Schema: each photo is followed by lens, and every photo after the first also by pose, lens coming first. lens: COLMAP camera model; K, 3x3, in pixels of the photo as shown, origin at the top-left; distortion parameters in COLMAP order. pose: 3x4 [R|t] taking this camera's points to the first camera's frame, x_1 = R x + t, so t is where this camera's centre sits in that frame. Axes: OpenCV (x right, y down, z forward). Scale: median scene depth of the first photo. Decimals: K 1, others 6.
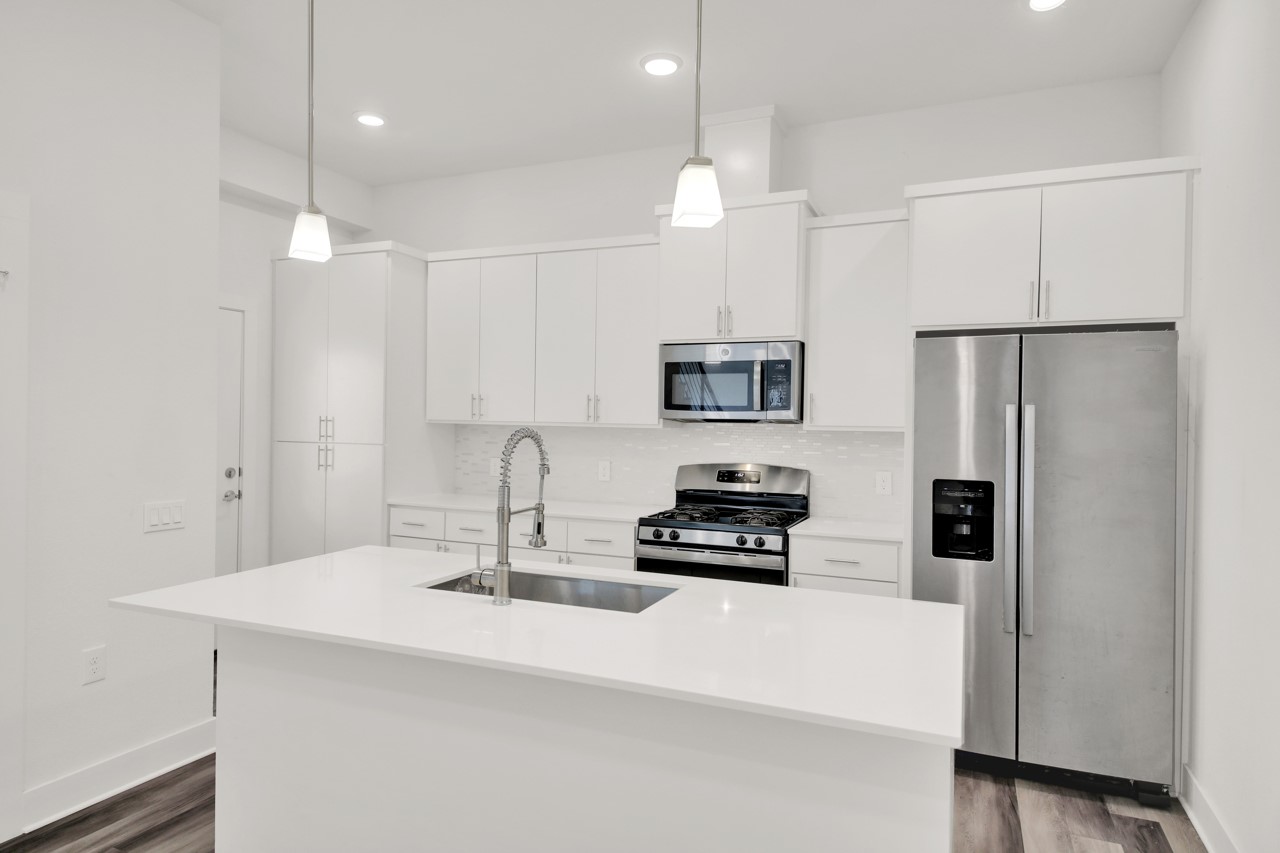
lens RADIAL K [[745.2, 0, 640.0], [0, 745.2, 426.5], [0, 0, 1]] dist [0.061842, -0.040844]
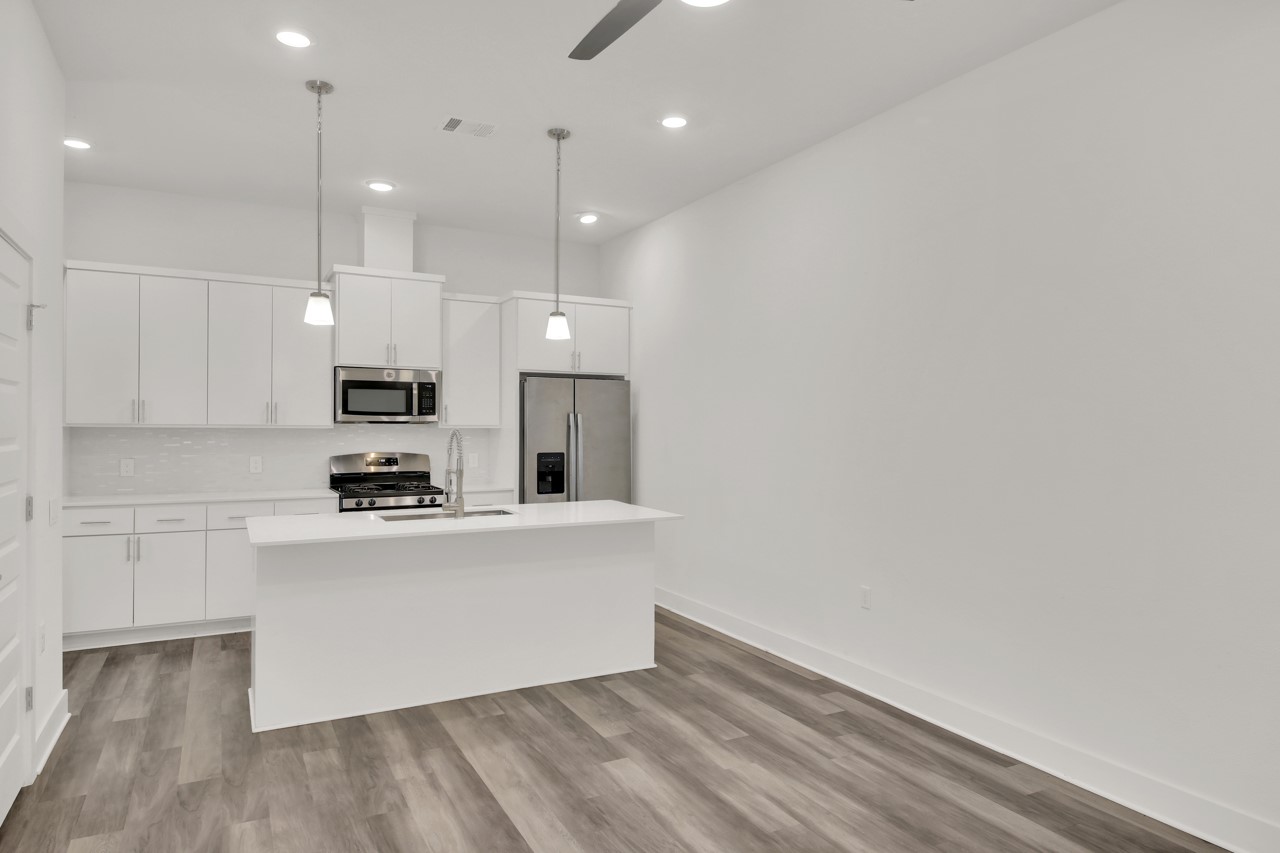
lens RADIAL K [[787.8, 0, 637.1], [0, 787.8, 426.7], [0, 0, 1]] dist [0.057115, -0.049806]
pose [[0.630423, -0.013439, 0.776135, -0.795867], [0.009957, 0.999908, 0.009226, -0.009111], [-0.776188, 0.001912, 0.630499, -0.350241]]
